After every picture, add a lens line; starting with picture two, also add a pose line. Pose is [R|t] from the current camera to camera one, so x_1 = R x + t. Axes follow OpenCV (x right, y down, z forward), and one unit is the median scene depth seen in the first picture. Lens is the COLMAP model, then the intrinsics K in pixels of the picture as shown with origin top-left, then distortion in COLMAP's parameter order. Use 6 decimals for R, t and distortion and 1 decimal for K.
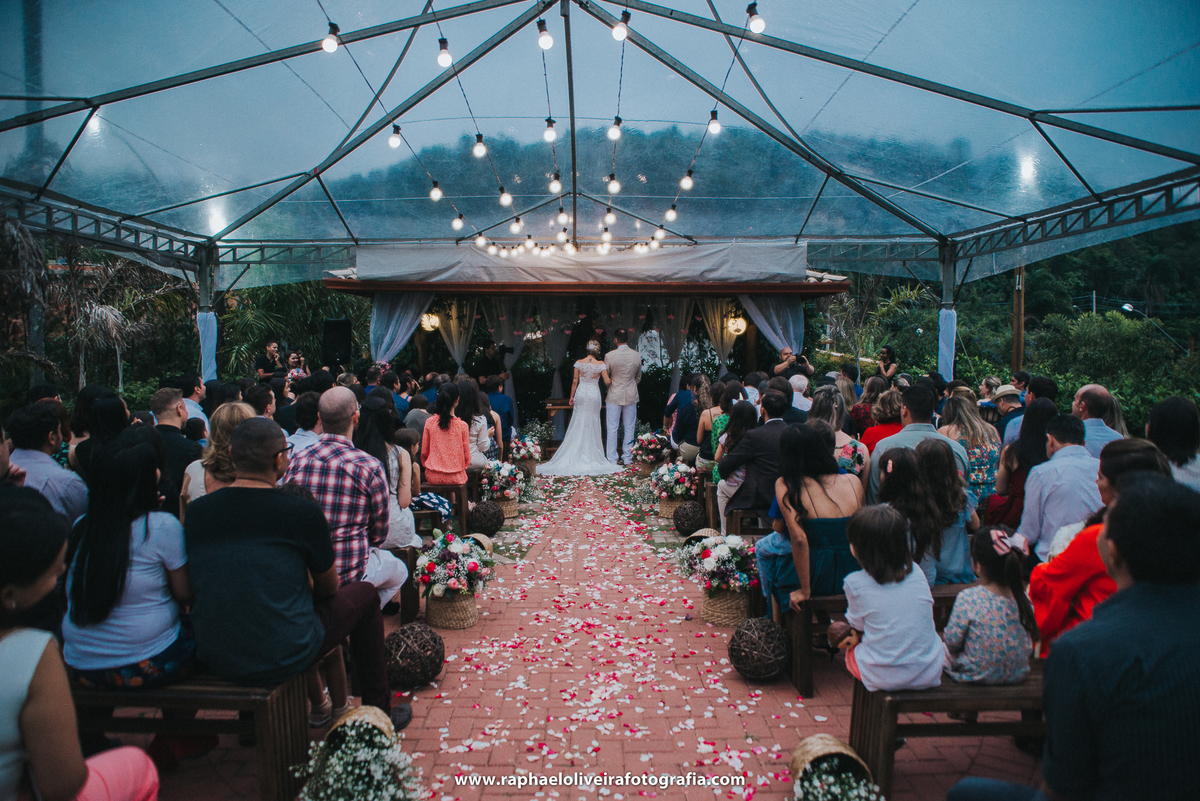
lens RADIAL K [[821.1, 0, 600.0], [0, 821.1, 400.5], [0, 0, 1]] dist [-0.065379, 0.001510]
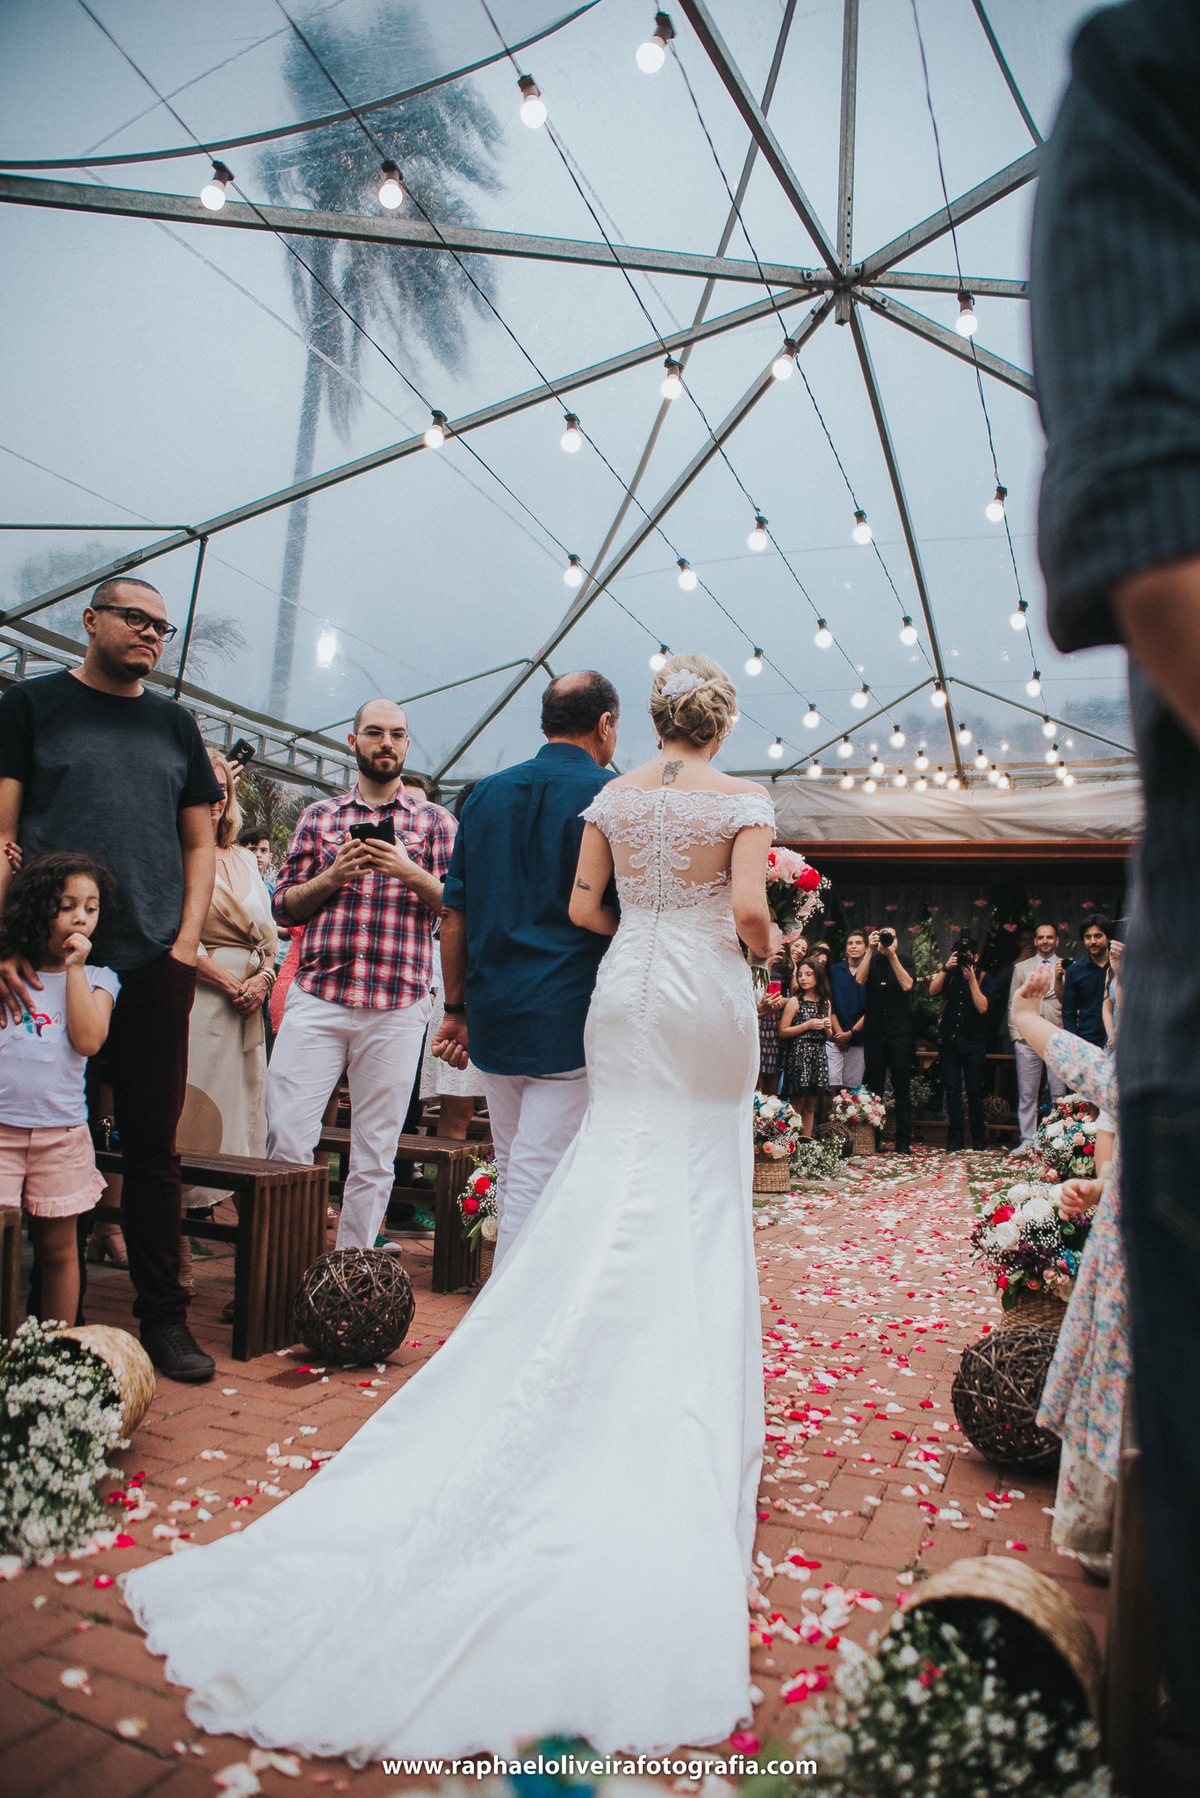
lens RADIAL K [[1230.3, 0, 600.0], [0, 1230.3, 899.0], [0, 0, 1]] dist [-0.065379, 0.001510]
pose [[0.924554, 0.012068, -0.380860, 0.084674], [-0.071590, 0.987201, -0.142507, 0.057798], [0.374266, 0.159021, 0.913585, 0.108640]]
